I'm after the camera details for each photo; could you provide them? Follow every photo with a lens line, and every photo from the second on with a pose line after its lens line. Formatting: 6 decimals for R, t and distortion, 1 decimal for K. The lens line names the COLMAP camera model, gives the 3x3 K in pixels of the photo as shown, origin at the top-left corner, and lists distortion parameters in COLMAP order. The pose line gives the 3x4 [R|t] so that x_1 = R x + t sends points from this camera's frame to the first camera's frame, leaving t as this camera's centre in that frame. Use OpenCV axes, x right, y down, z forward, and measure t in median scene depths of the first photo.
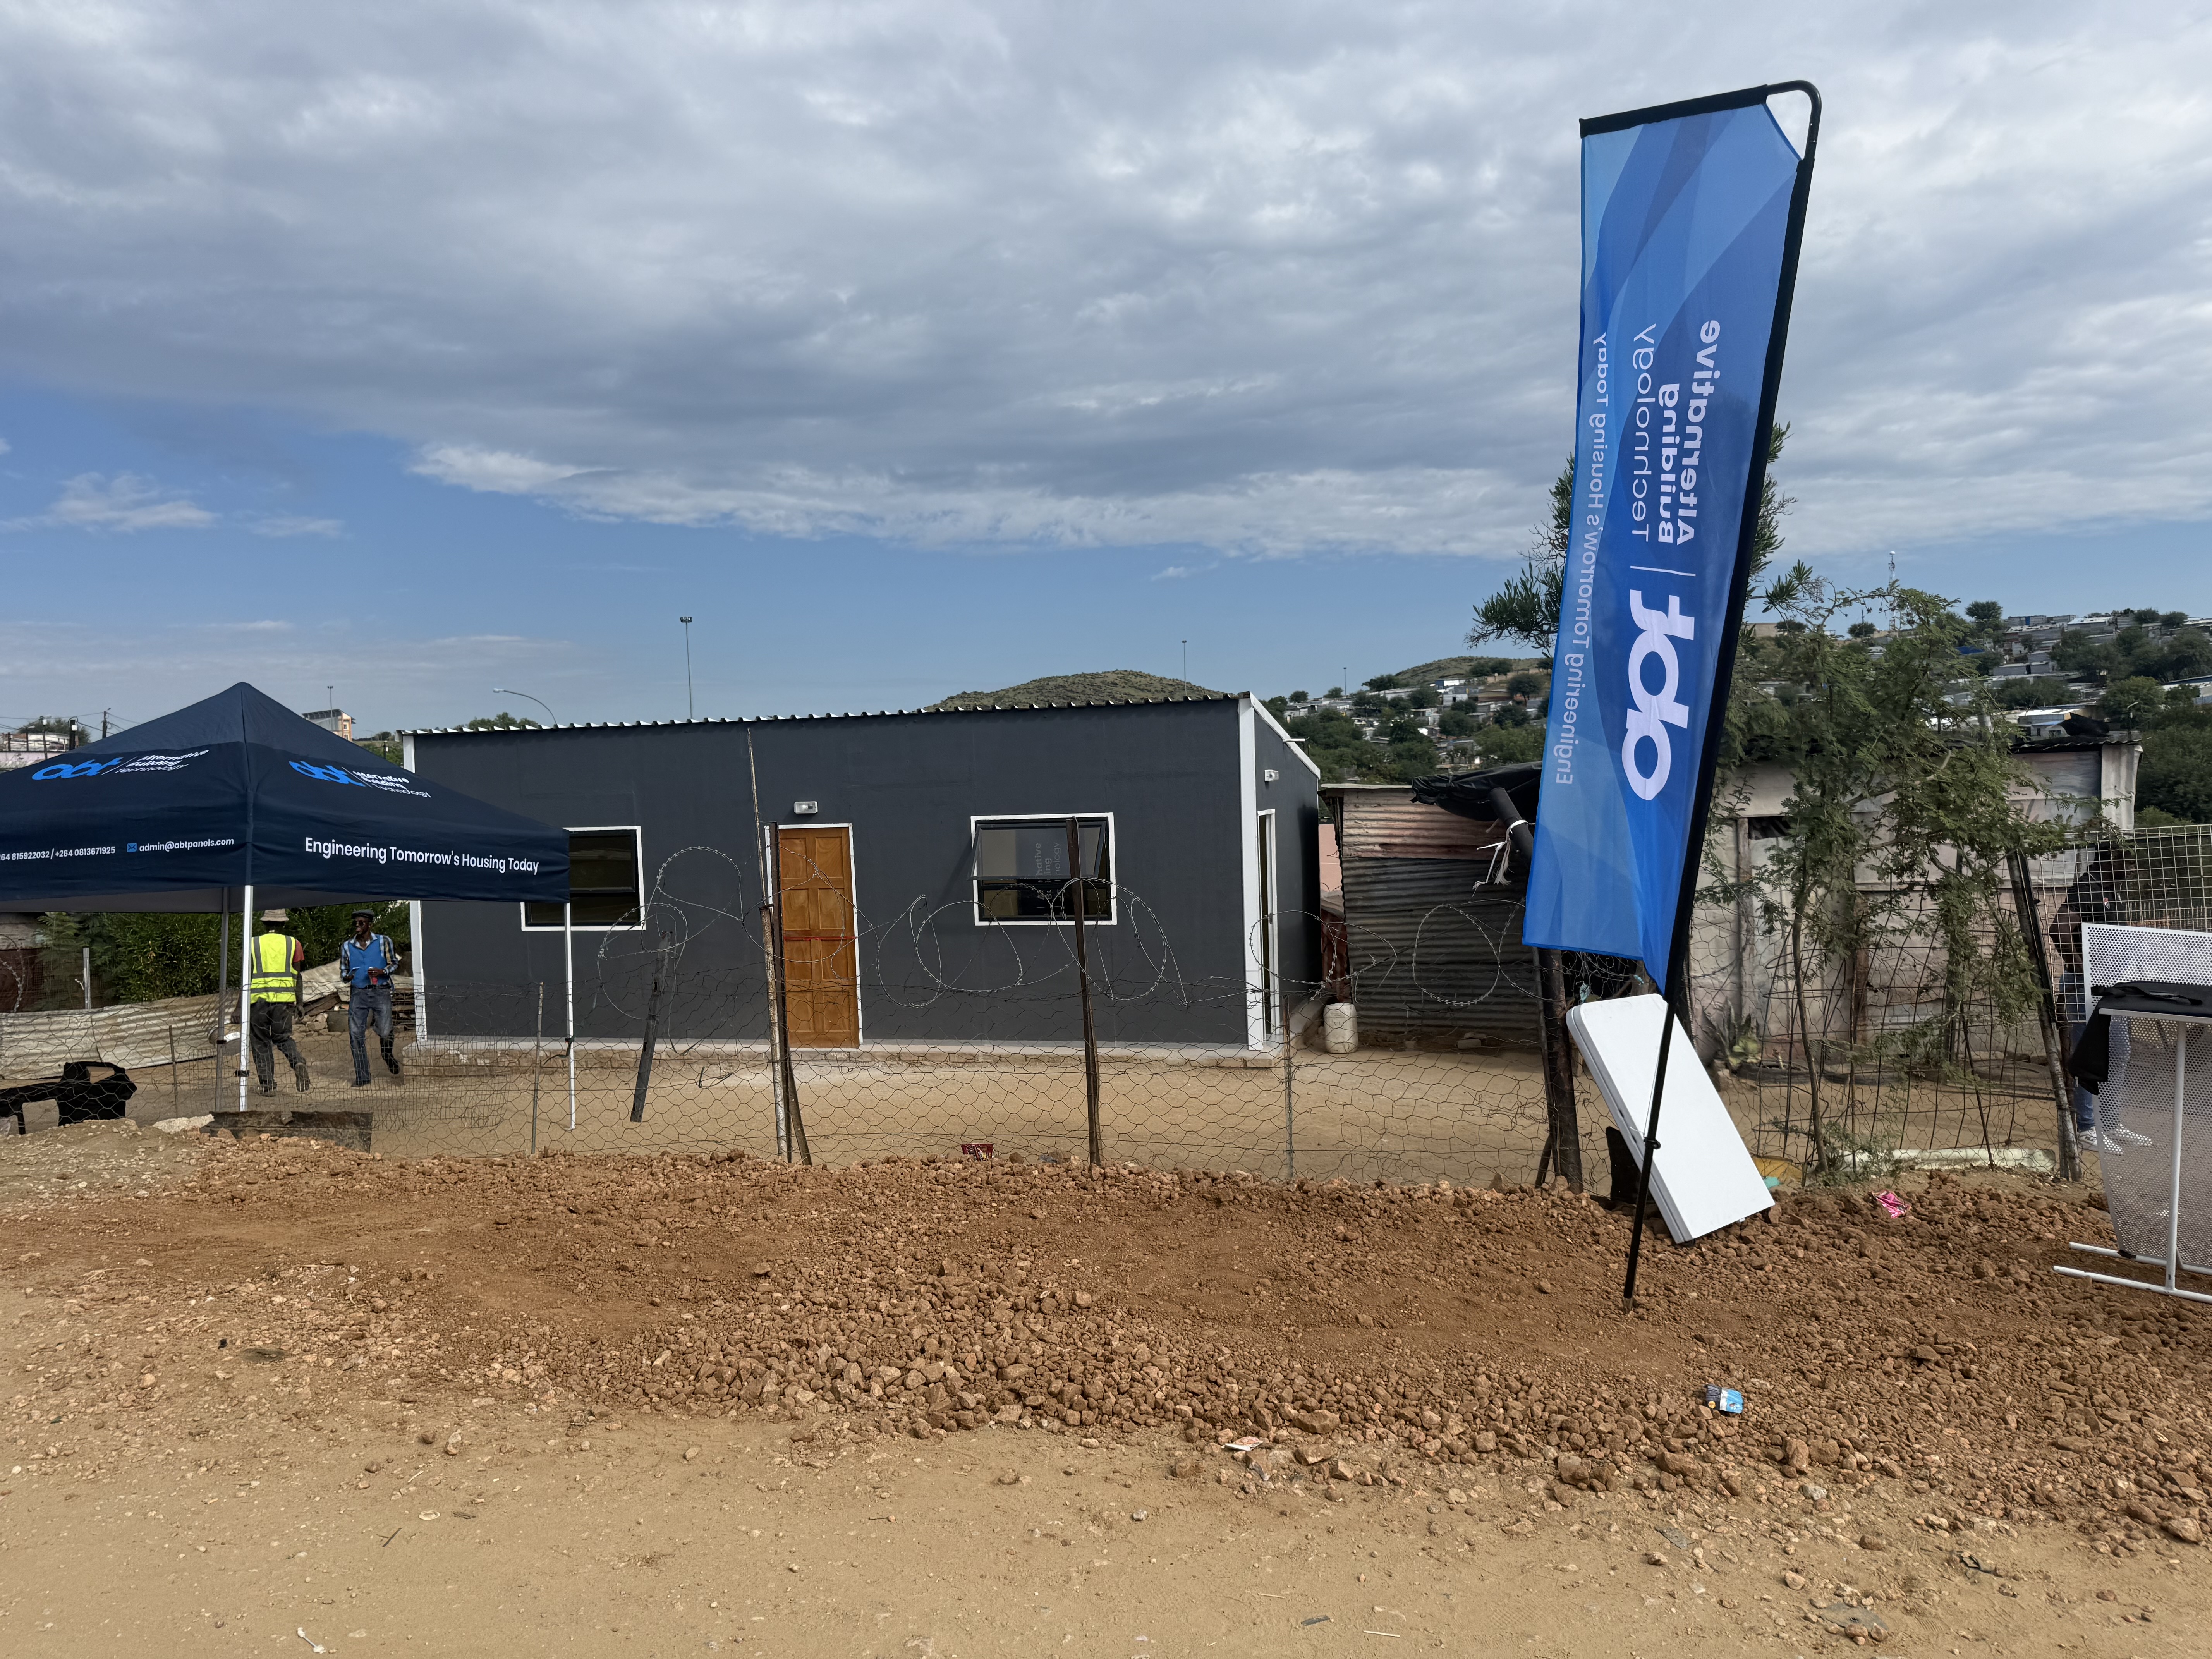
lens RADIAL K [[1547.4, 0, 1106.0], [0, 1547.4, 829.5], [0, 0, 1]] dist [0.086561, -0.128780]
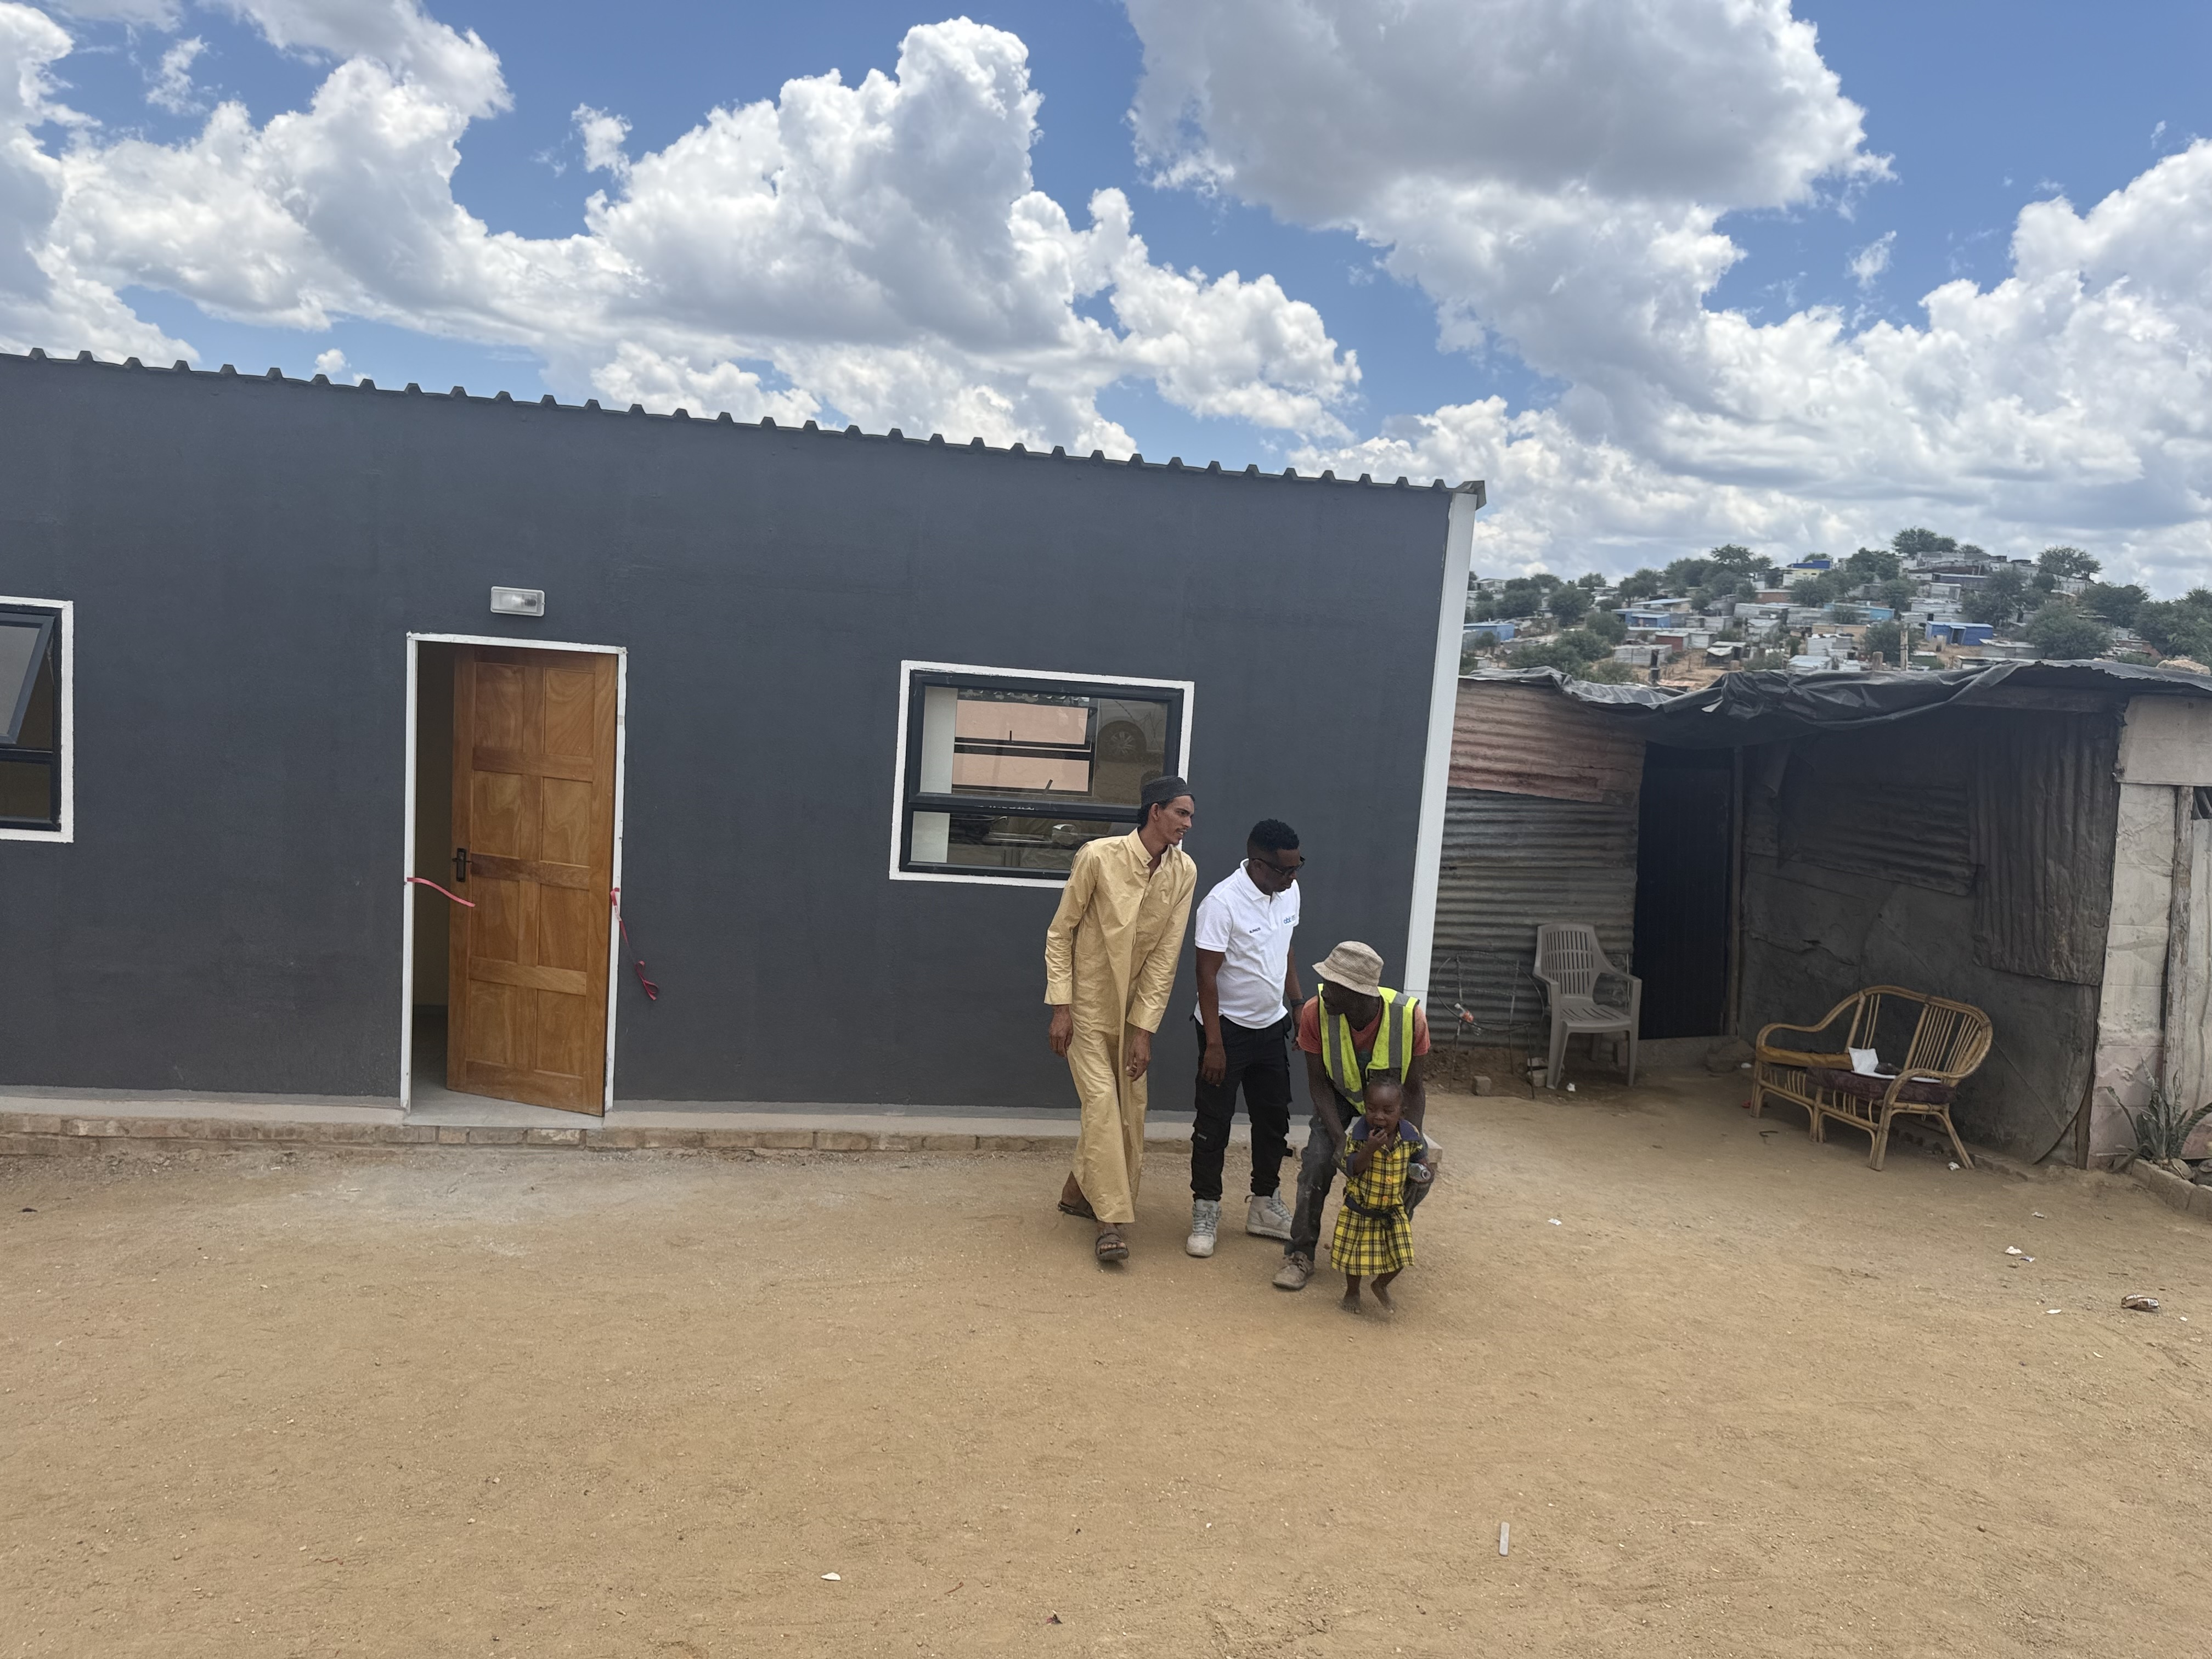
lens RADIAL K [[1554.0, 0, 1104.6], [0, 1554.0, 801.0], [0, 0, 1]] dist [0.172867, -0.330145]
pose [[0.910672, 0.062753, 0.408337, -0.222848], [-0.090256, 0.994741, 0.048419, 0.005895], [-0.403151, -0.080949, 0.911546, 0.500013]]
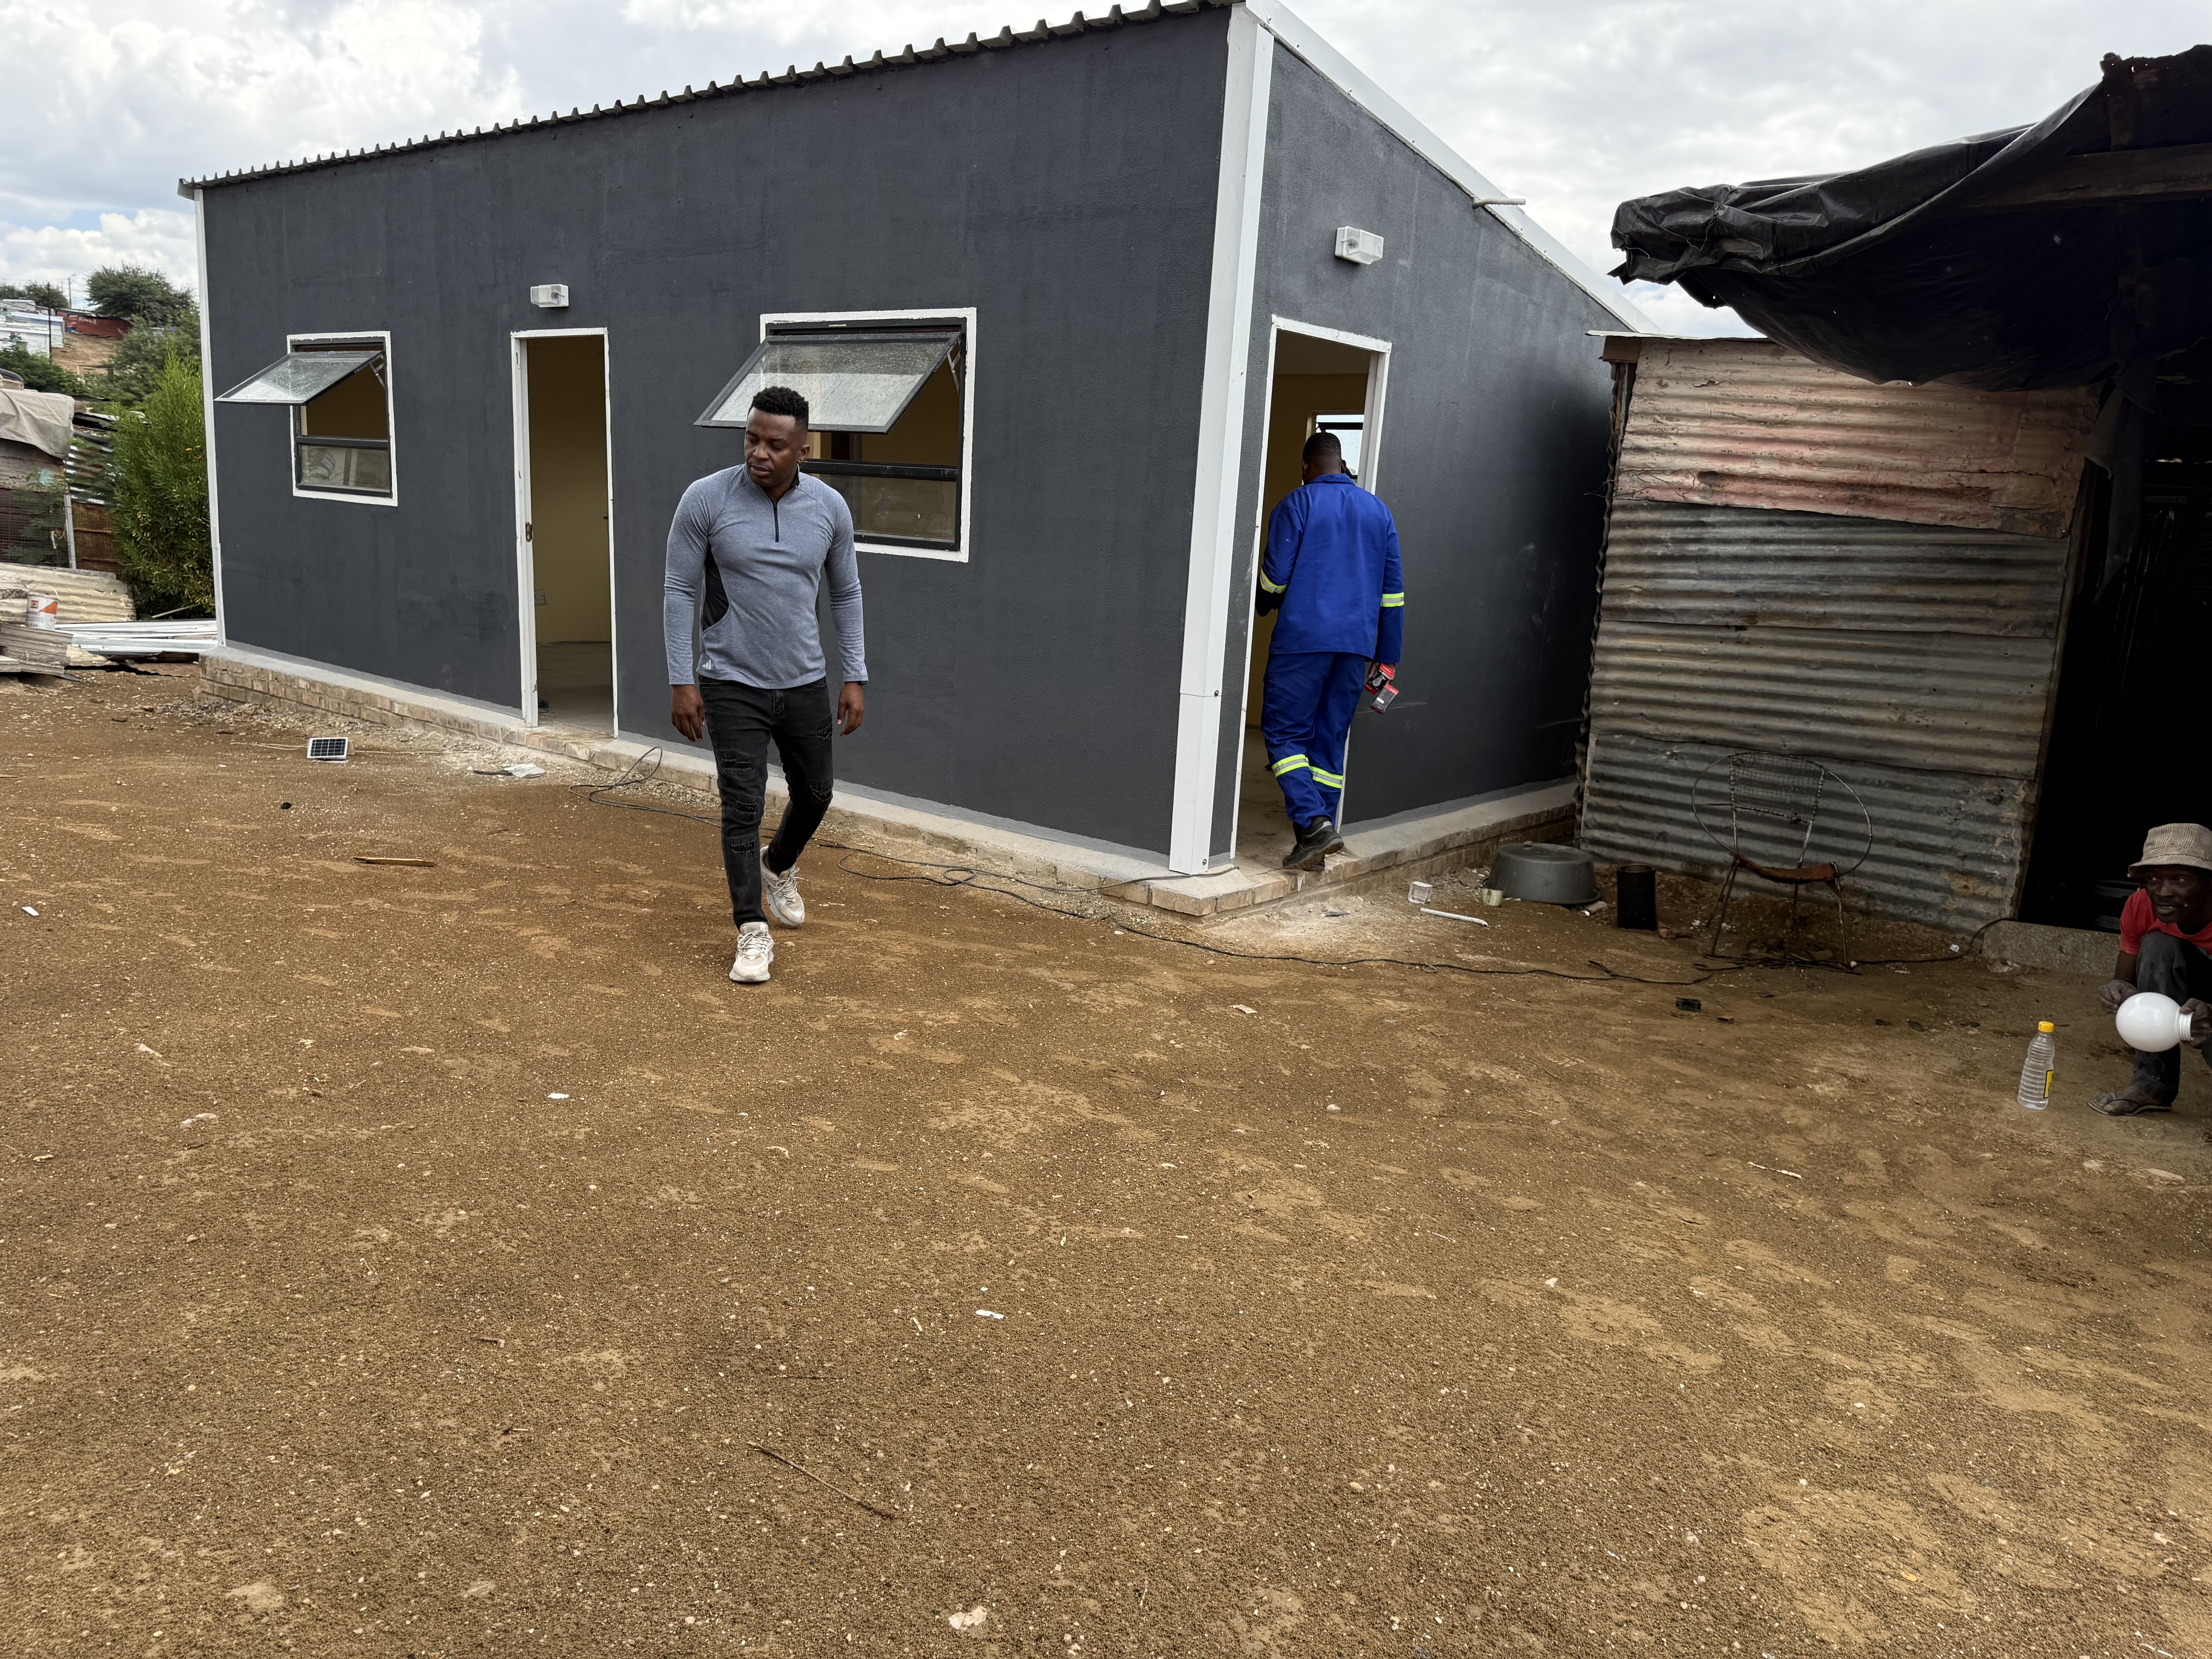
lens RADIAL K [[1578.3, 0, 1106.0], [0, 1578.3, 829.5], [0, 0, 1]] dist [0.027169, -0.028304]
pose [[0.912316, 0.166815, -0.373968, 0.226047], [-0.101630, 0.976927, 0.187842, 0.044841], [0.396674, -0.133364, 0.908220, 0.546505]]
